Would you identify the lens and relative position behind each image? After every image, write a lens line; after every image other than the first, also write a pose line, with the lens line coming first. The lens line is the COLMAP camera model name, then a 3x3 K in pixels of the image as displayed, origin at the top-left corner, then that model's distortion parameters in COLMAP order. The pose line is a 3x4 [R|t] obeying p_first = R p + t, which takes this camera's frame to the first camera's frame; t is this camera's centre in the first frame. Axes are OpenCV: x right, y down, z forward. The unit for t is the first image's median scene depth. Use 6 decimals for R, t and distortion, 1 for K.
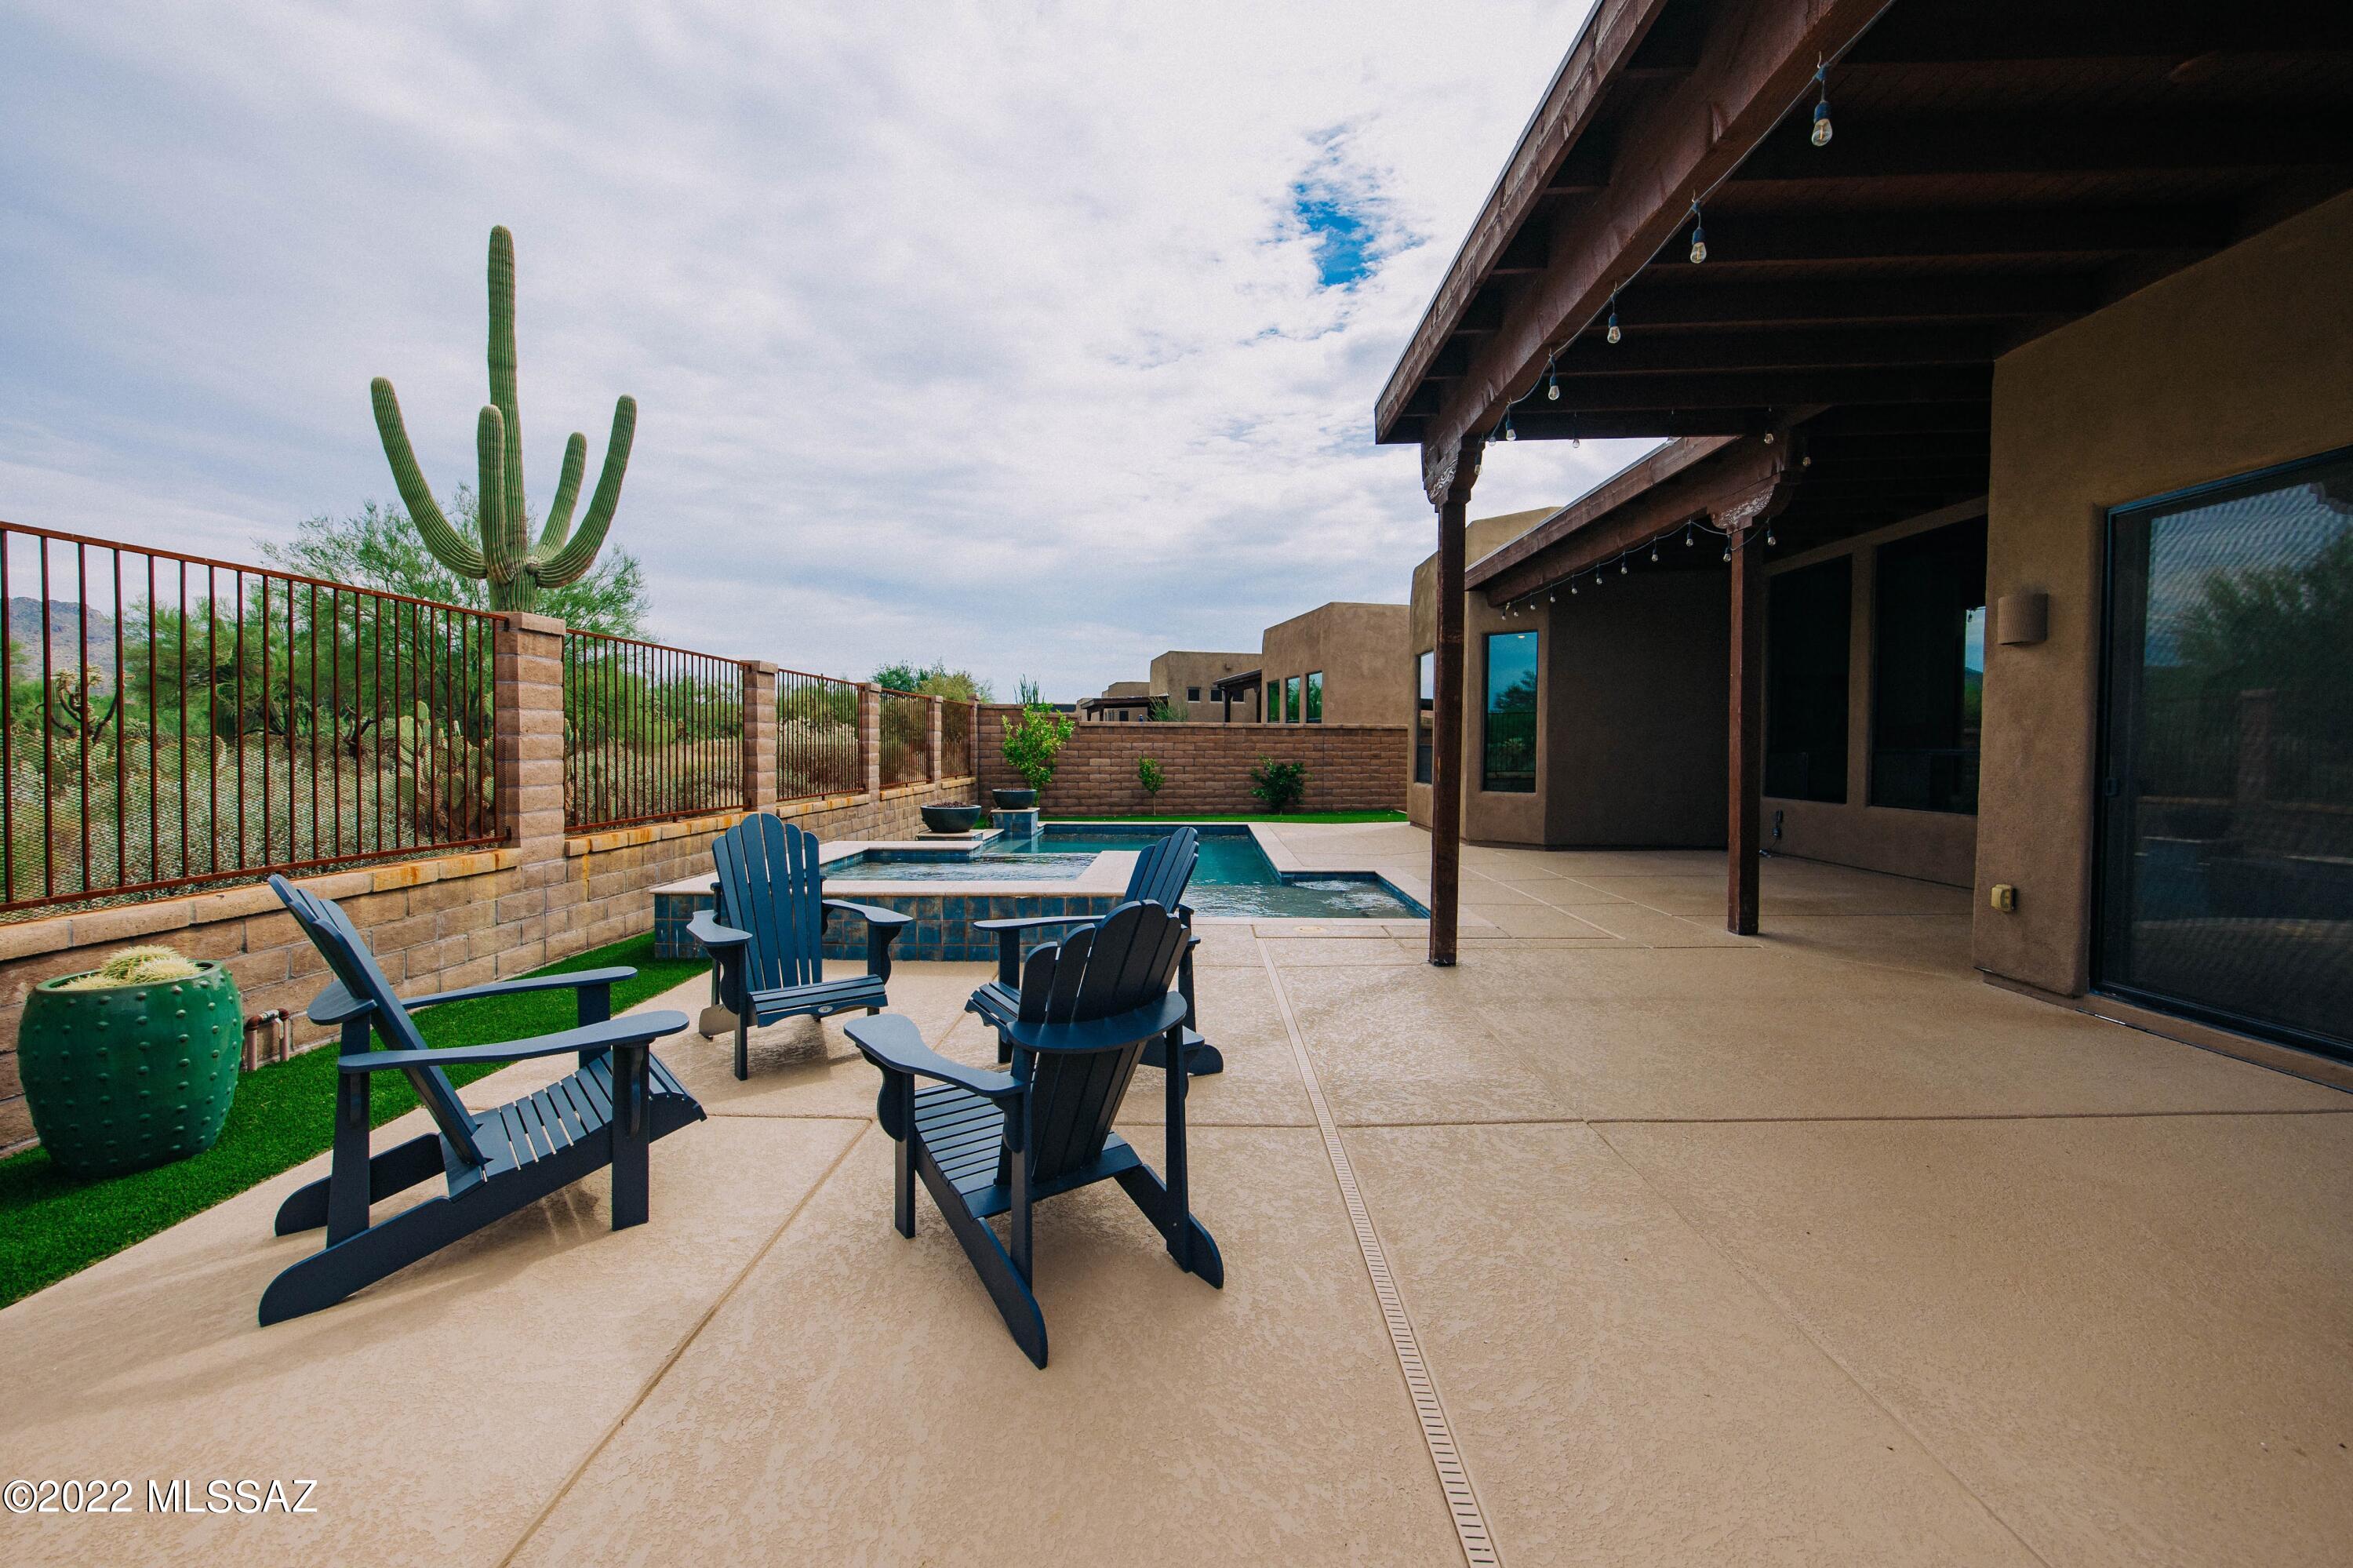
lens RADIAL K [[968.5, 0, 1188.2], [0, 968.5, 771.0], [0, 0, 1]] dist [-0.003393, -0.000680]
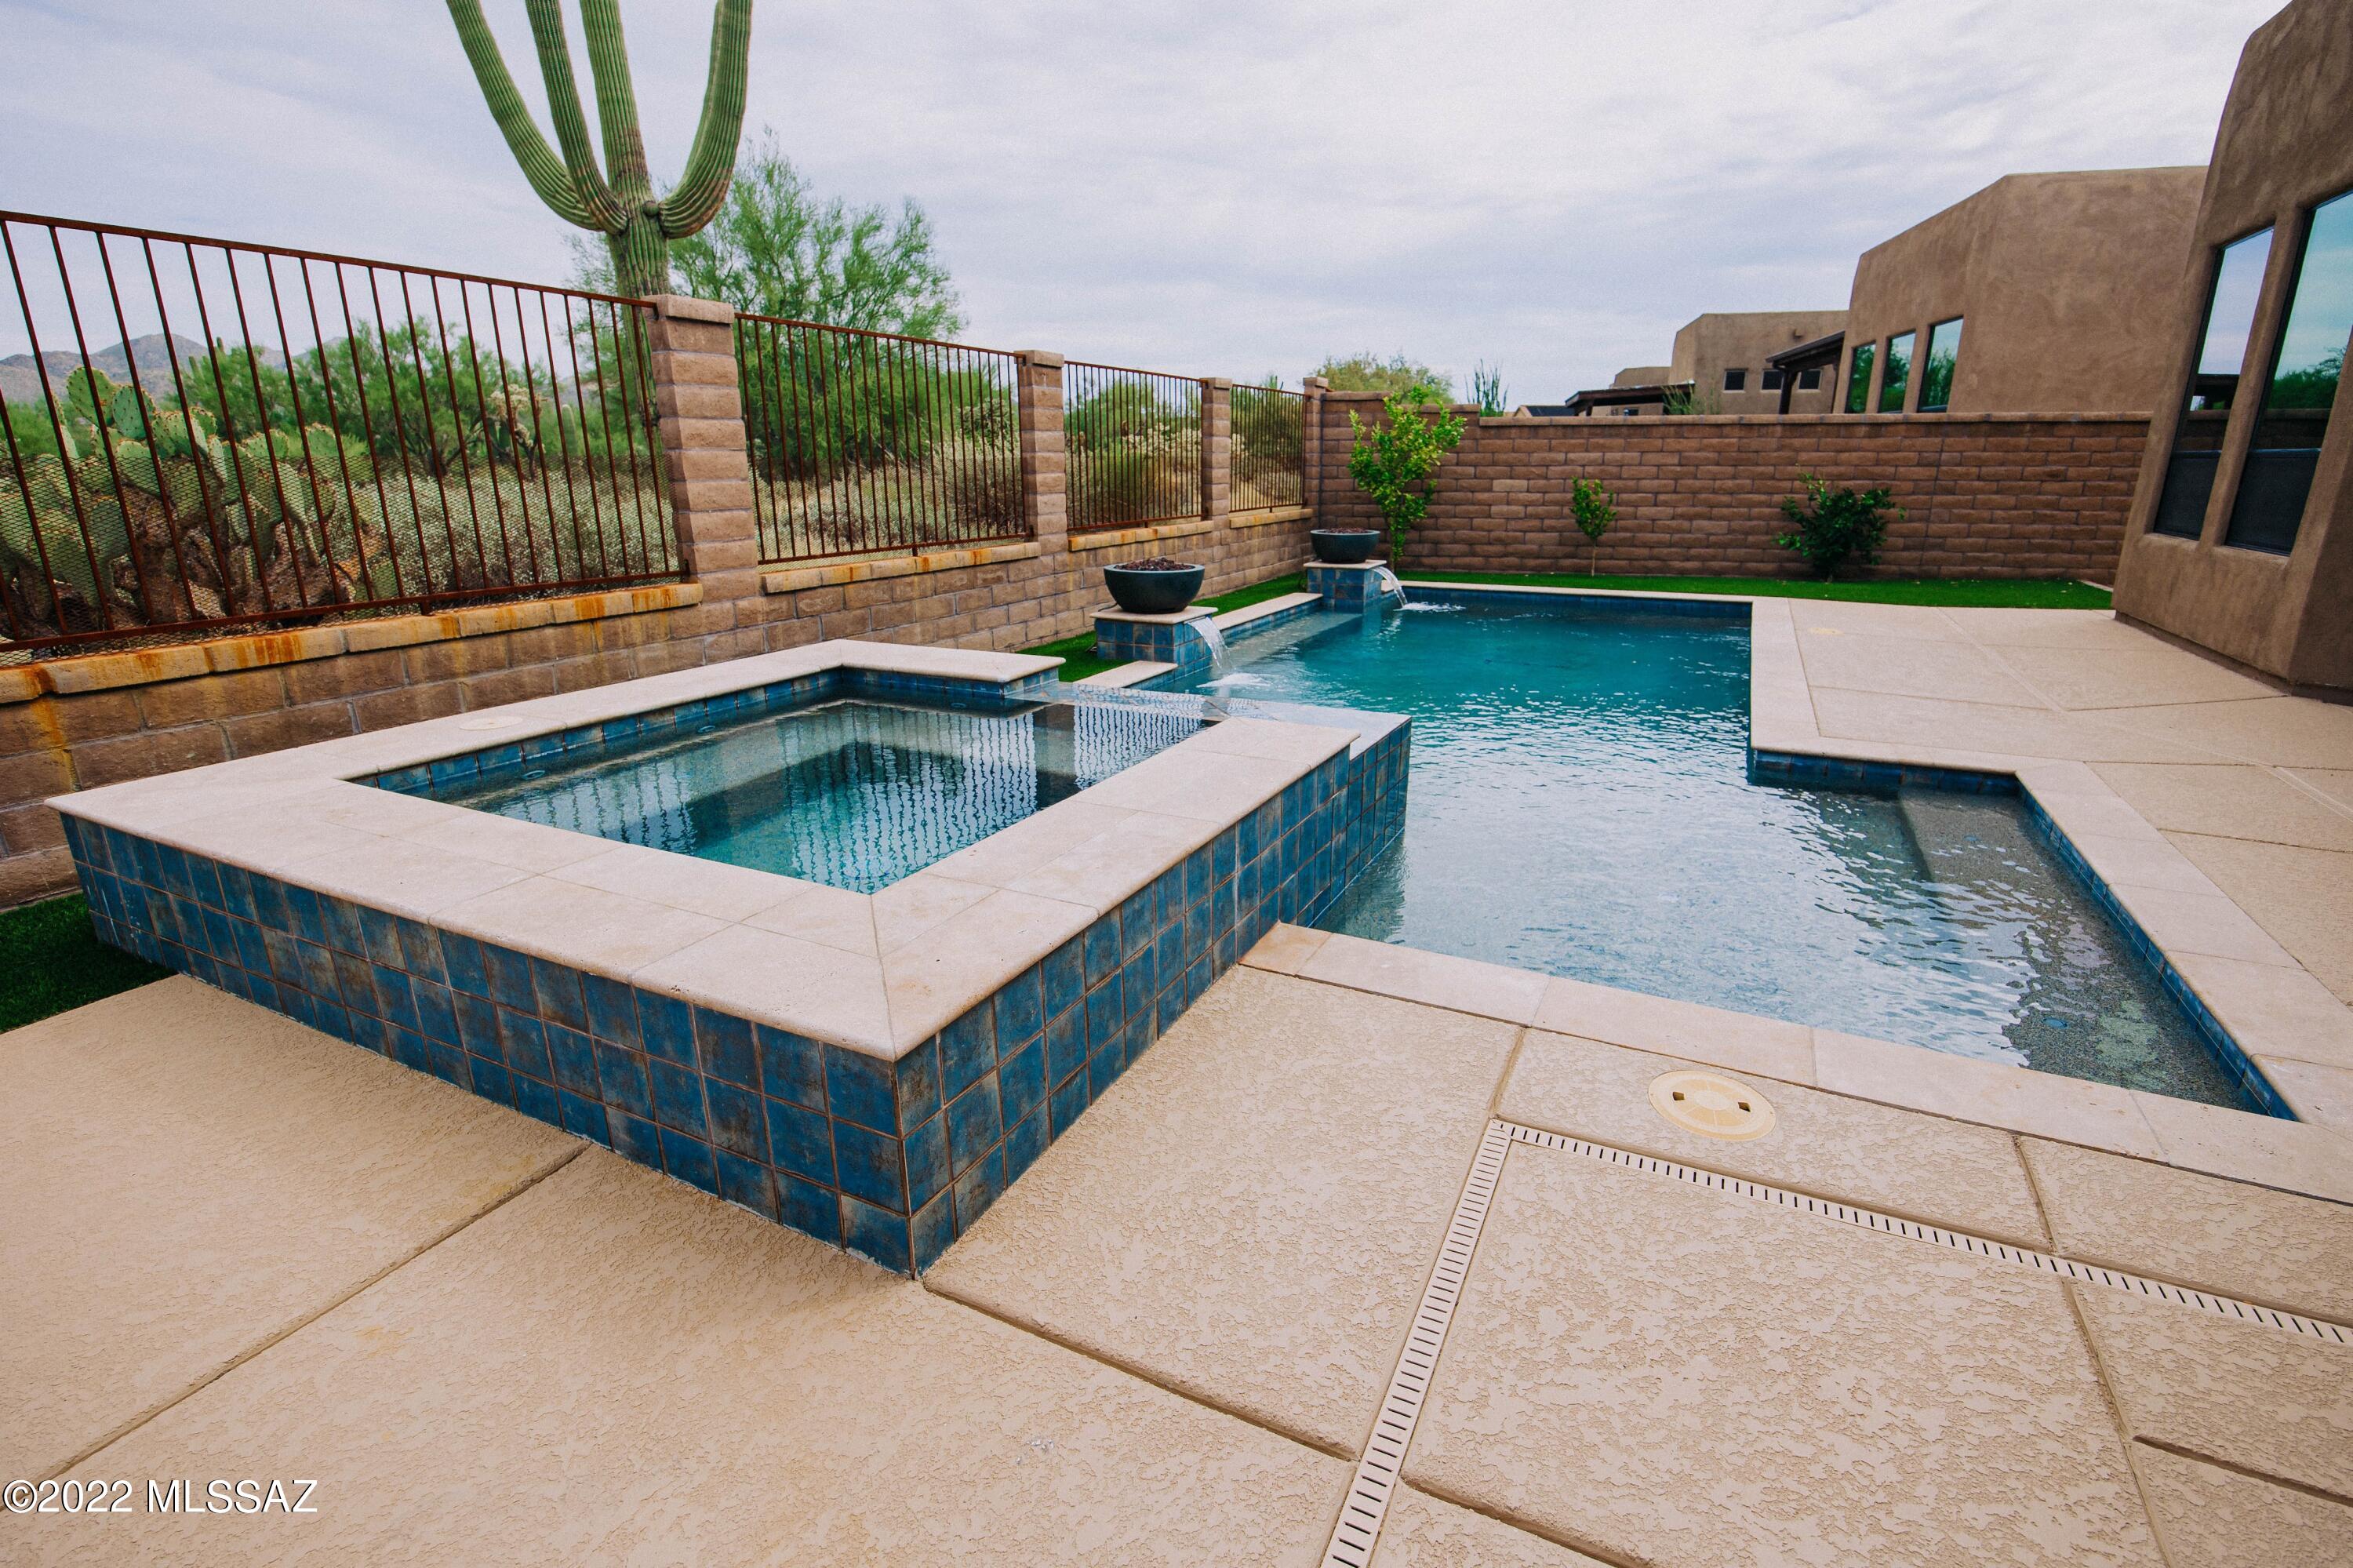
lens RADIAL K [[1086.2, 0, 1176.5], [0, 1086.2, 784.0], [0, 0, 1]] dist [-0.015215, 0.000239]
pose [[0.894058, 0.118652, -0.431951, 0.040576], [-0.002255, 0.965462, 0.260535, -0.004766], [0.447945, -0.231960, 0.863446, 0.254105]]
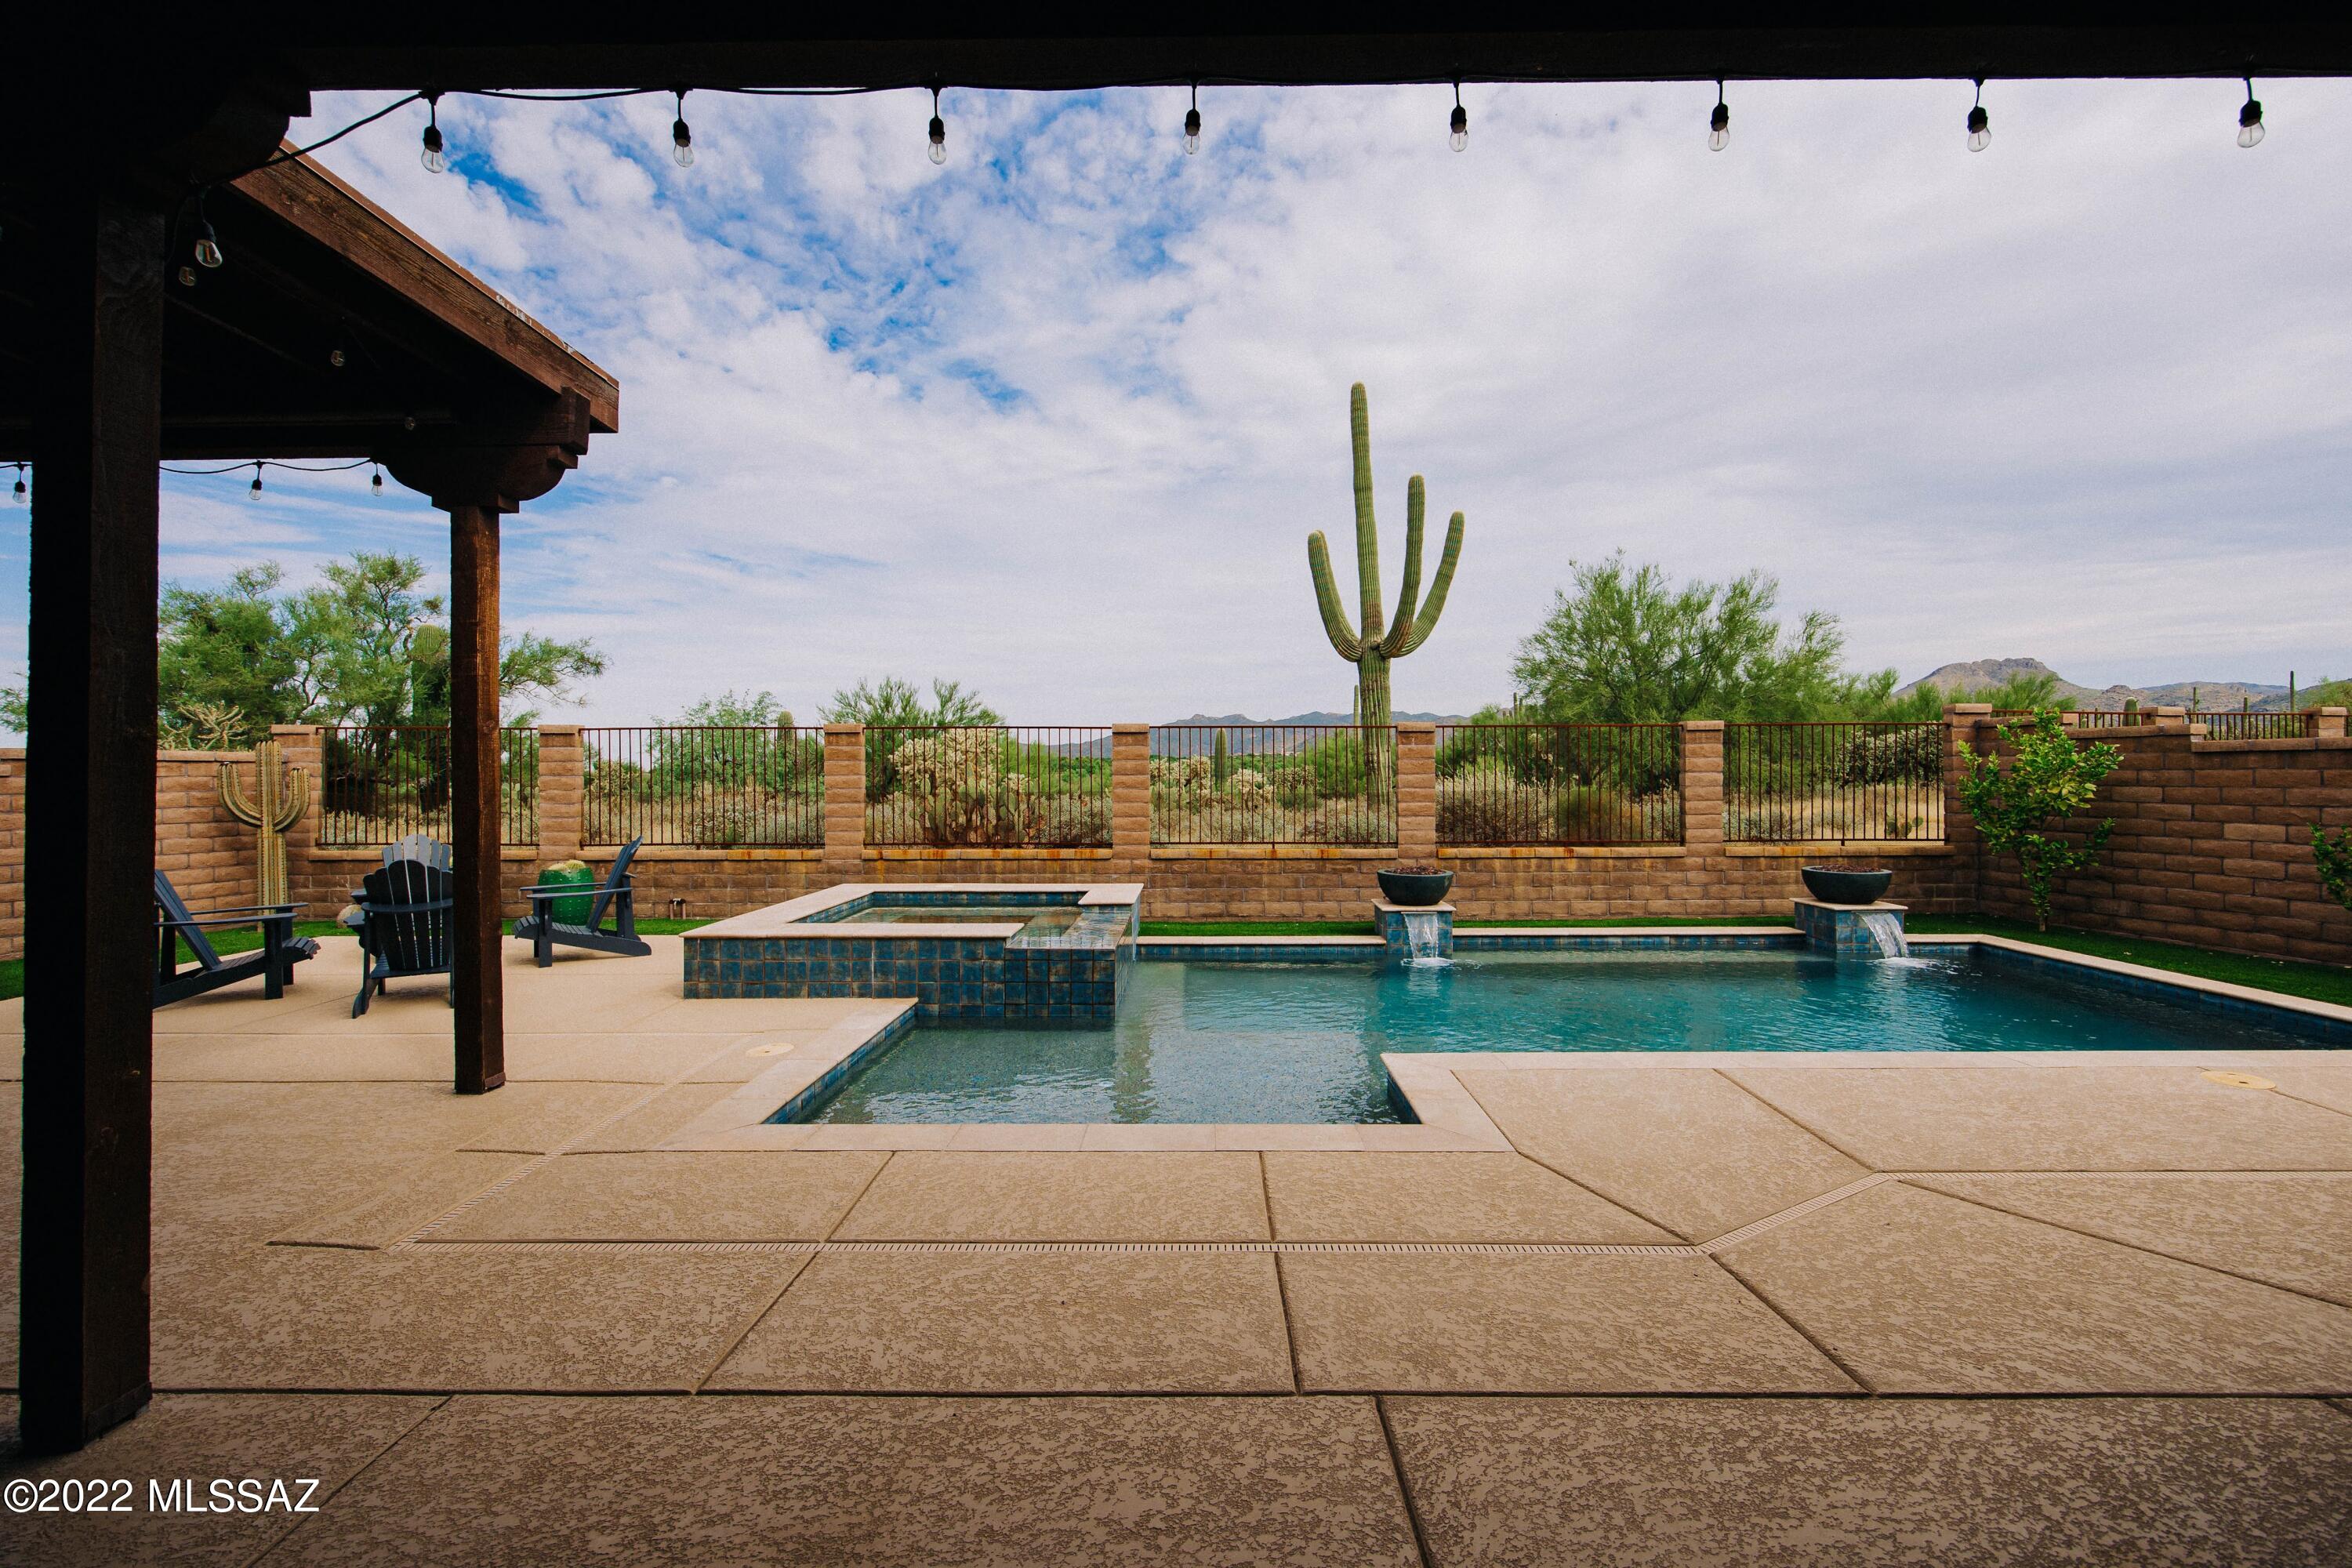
lens RADIAL K [[910.7, 0, 1176.0], [0, 910.7, 784.0], [0, 0, 1]] dist [0.000256, 0.000017]
pose [[-0.007688, -0.000779, -0.999970, 0.320410], [-0.022930, 0.999737, -0.000603, -0.019140], [0.999708, 0.022924, -0.007704, 0.508578]]
